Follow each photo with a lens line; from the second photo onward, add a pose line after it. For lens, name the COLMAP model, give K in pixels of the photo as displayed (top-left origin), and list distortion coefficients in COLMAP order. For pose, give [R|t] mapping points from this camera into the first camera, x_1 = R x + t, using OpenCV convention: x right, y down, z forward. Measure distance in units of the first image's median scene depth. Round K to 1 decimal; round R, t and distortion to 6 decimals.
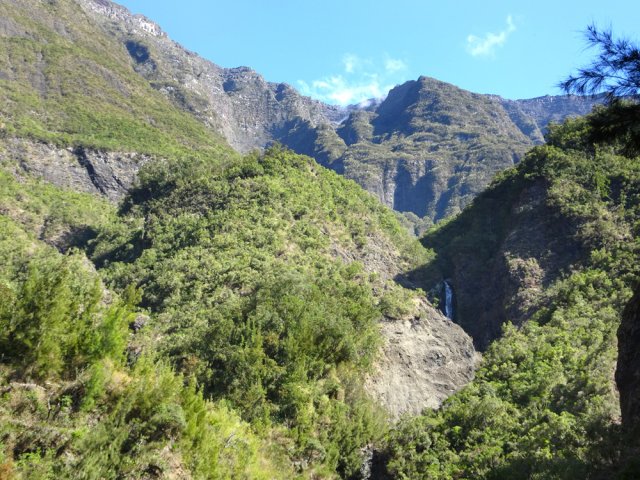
lens RADIAL K [[1059.1, 0, 320.0], [0, 1059.1, 240.0], [0, 0, 1]] dist [0.001714, 0.105604]
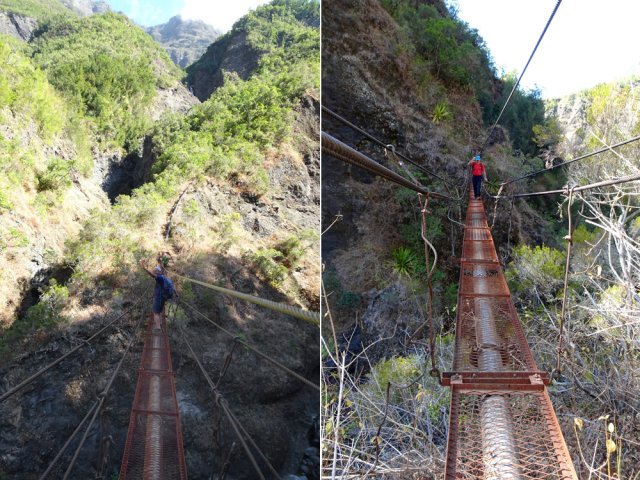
lens RADIAL K [[1059.1, 0, 320.0], [0, 1059.1, 240.0], [0, 0, 1]] dist [0.001714, 0.105604]
pose [[0.971257, 0.031328, 0.235964, -0.104730], [-0.119014, 0.922411, 0.367414, -0.432958], [-0.206145, -0.384936, 0.899627, -0.938729]]
